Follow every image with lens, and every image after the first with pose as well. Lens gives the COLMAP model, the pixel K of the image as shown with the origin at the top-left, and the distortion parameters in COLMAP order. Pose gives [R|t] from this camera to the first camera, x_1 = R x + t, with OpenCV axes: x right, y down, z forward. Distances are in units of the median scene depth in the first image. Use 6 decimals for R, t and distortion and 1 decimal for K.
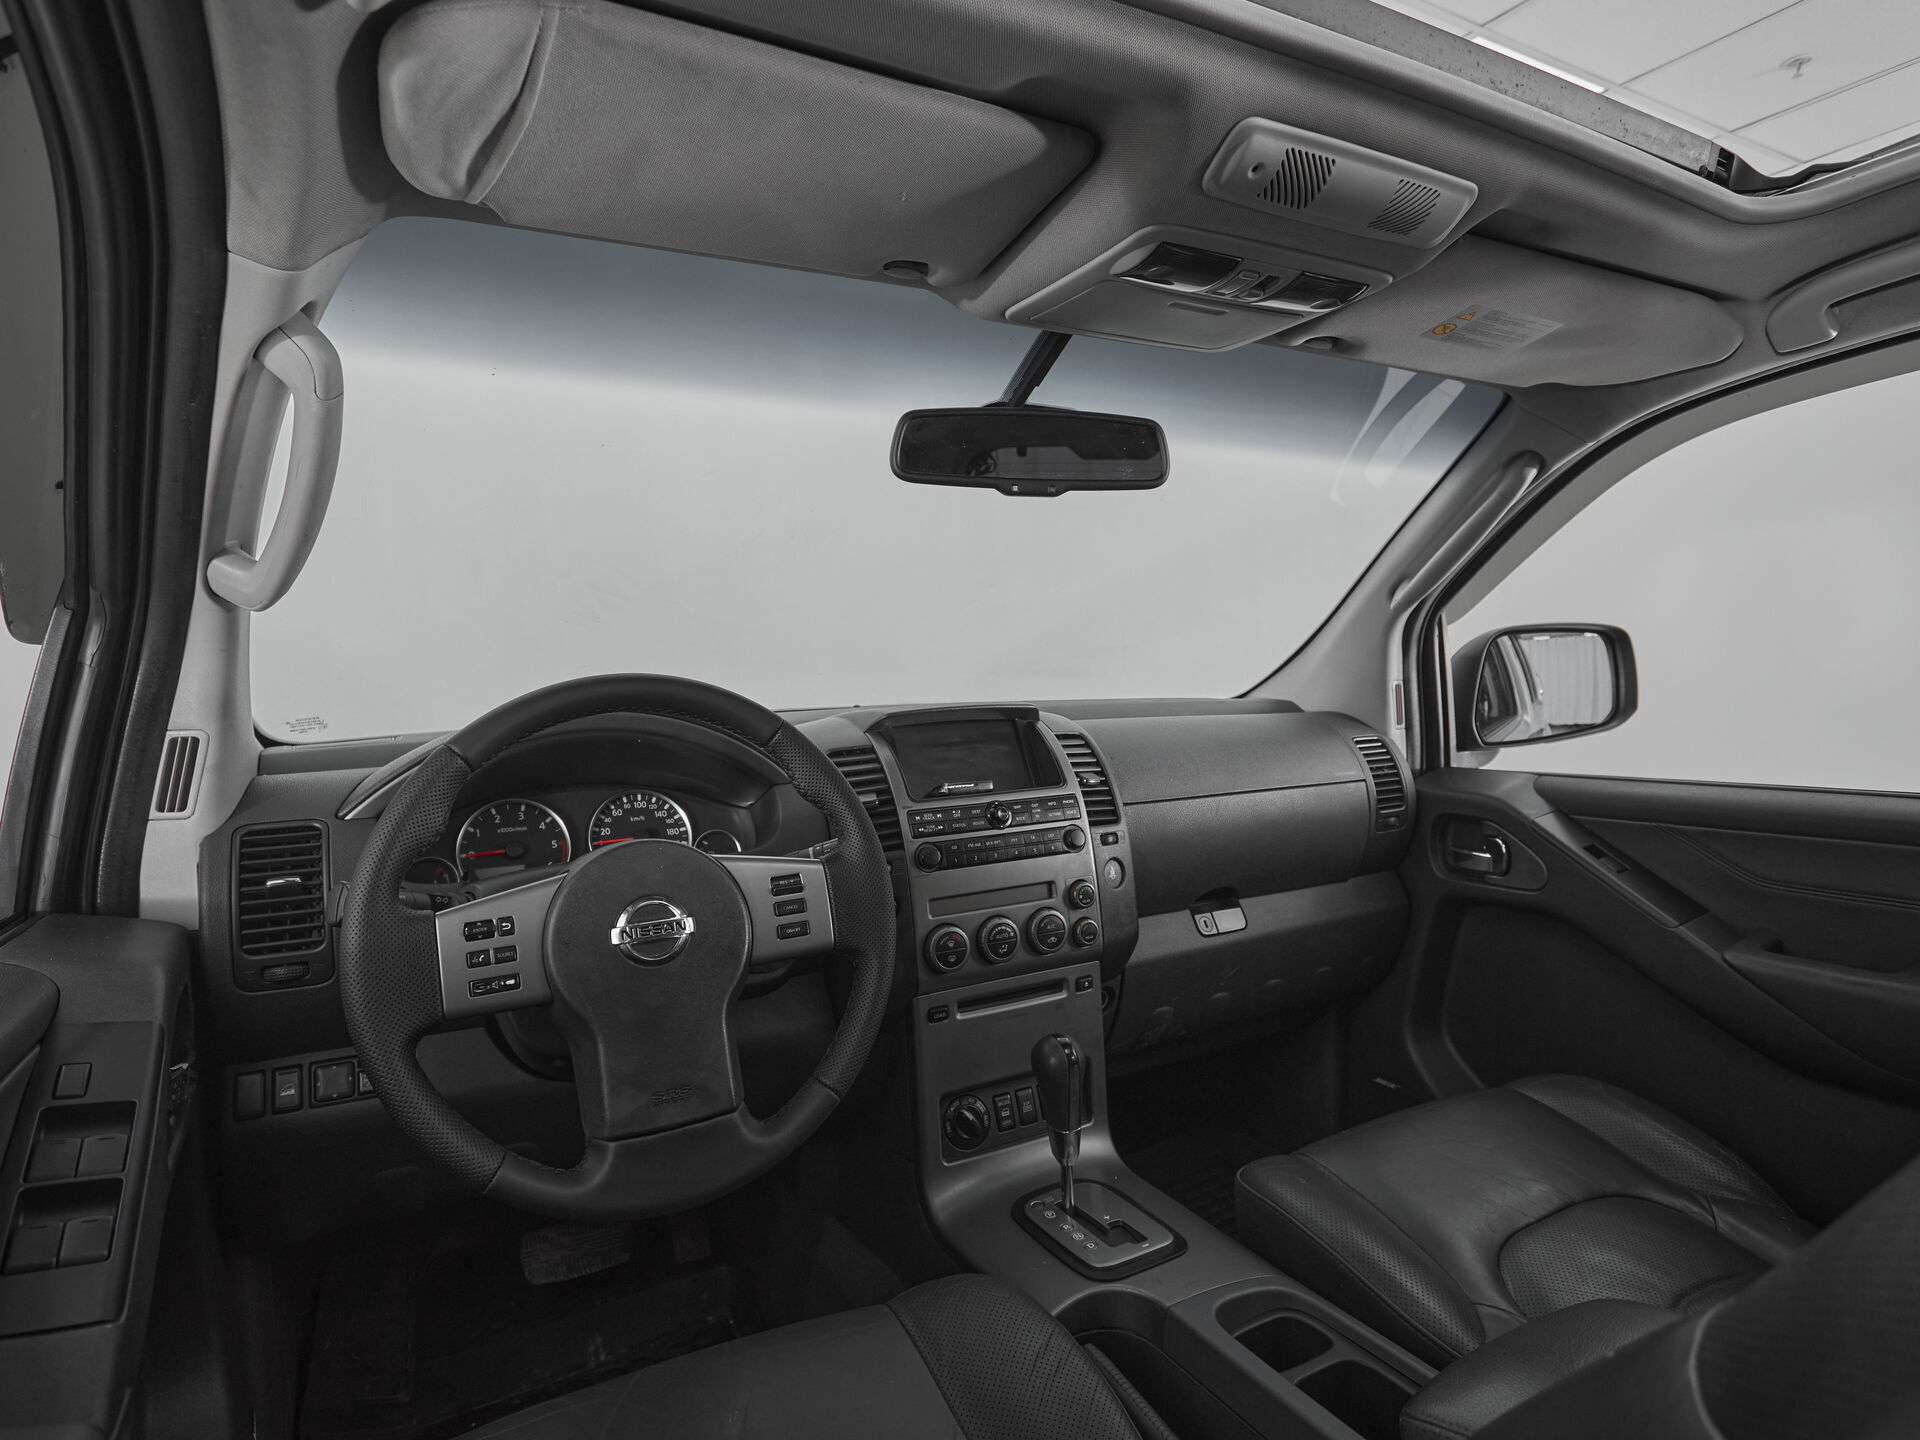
lens RADIAL K [[1054.4, 0, 960.0], [0, 1054.4, 720.0], [0, 0, 1]] dist [-0.005941, -0.001963]
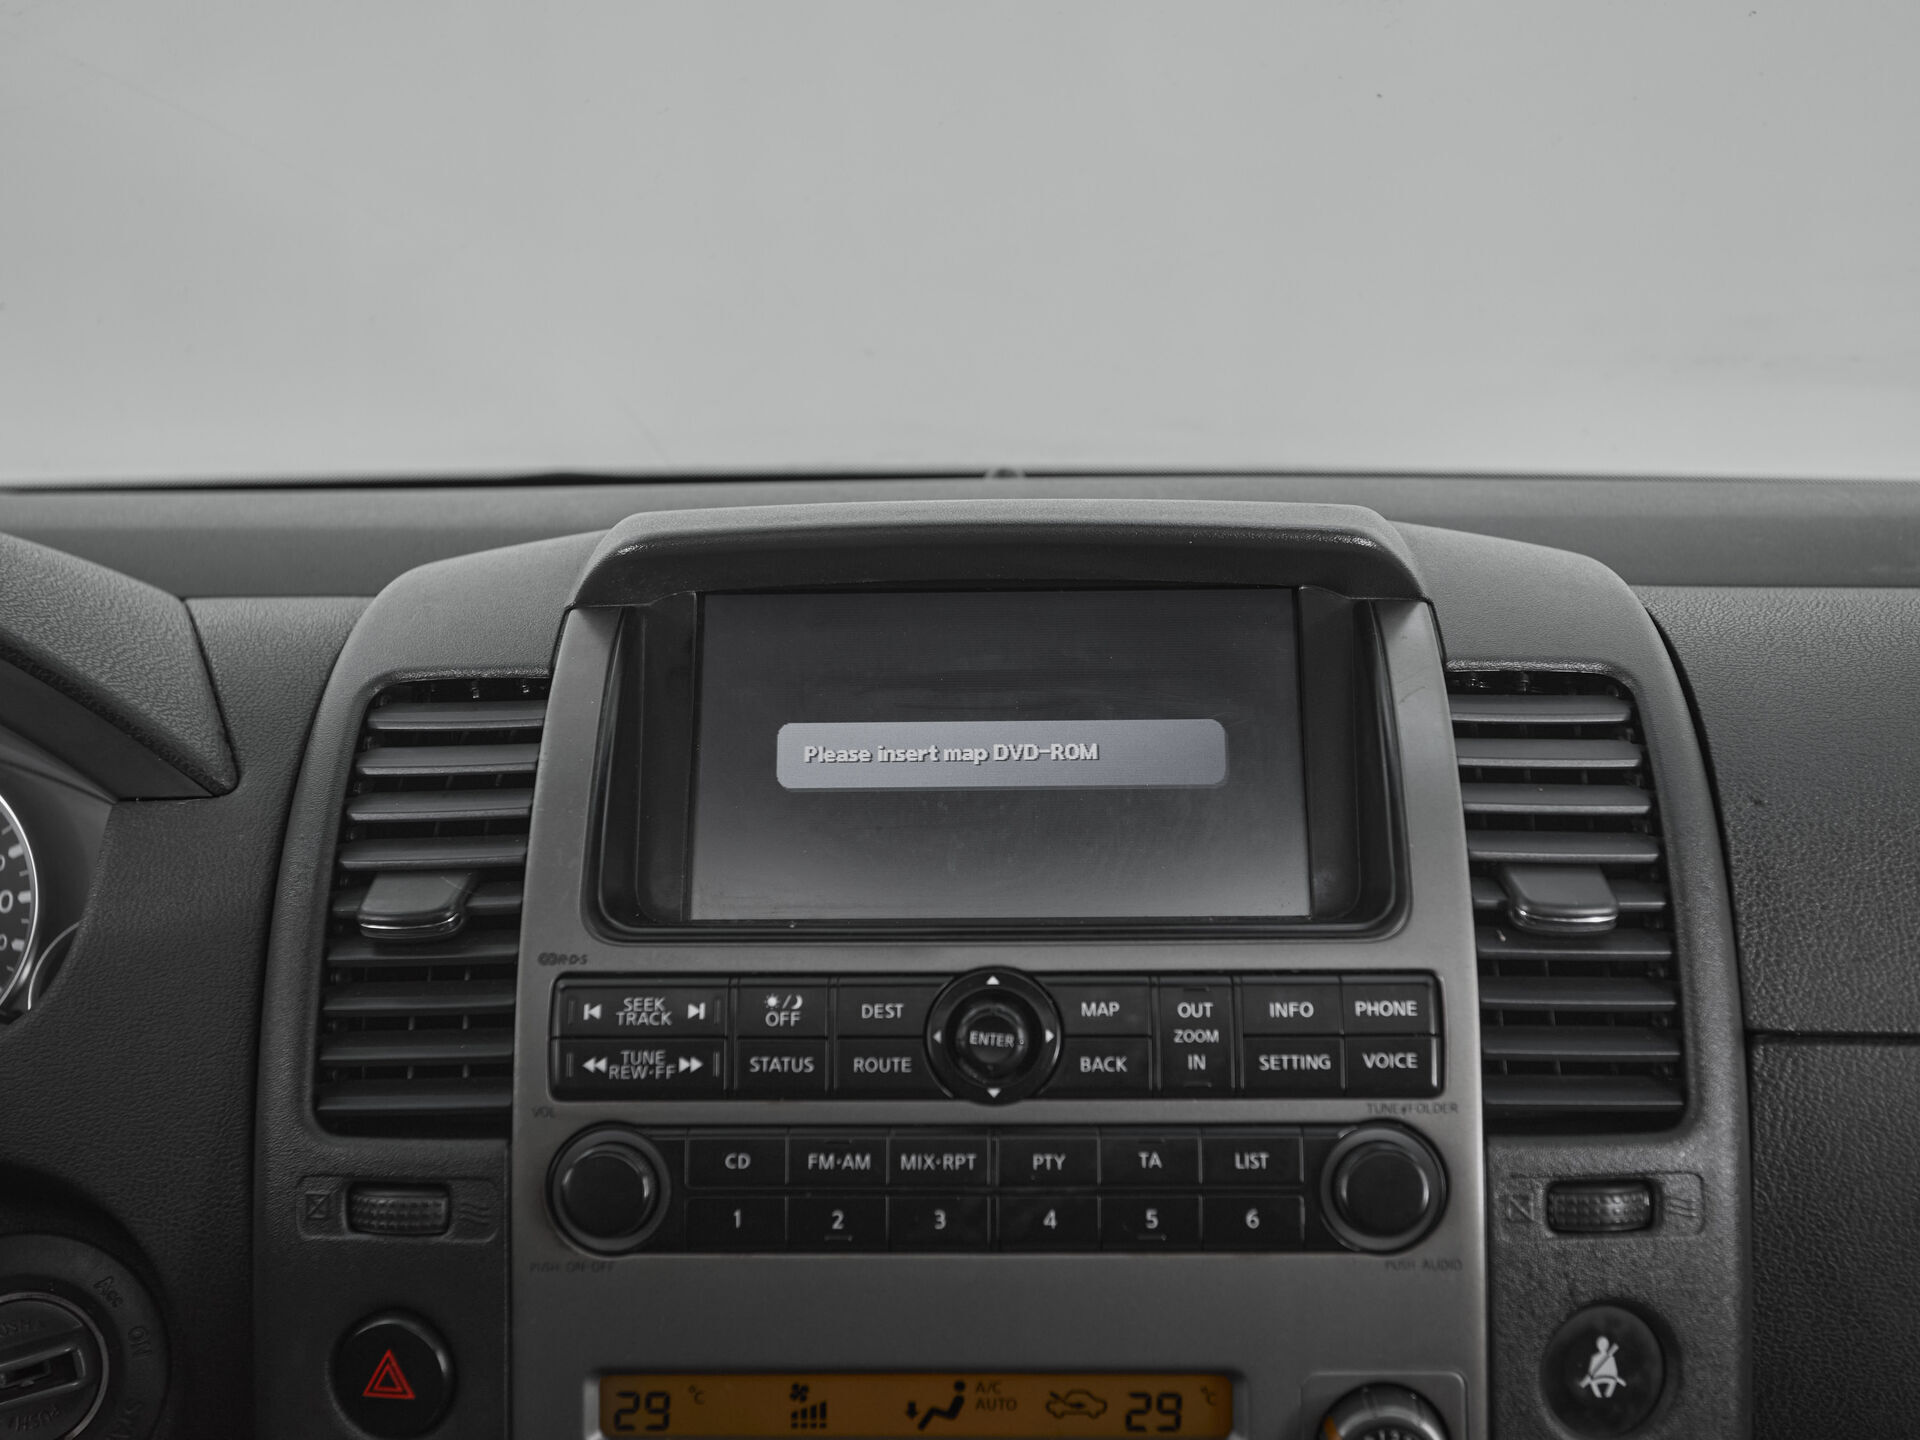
lens RADIAL K [[2354.2, 0, 960.0], [0, 2354.2, 720.0], [0, 0, 1]] dist [0.015490, 0.047231]
pose [[0.865728, 0.104443, -0.489496, 0.272729], [-0.042910, 0.989873, 0.135317, -0.042849], [0.498671, -0.096143, 0.861443, 0.596715]]
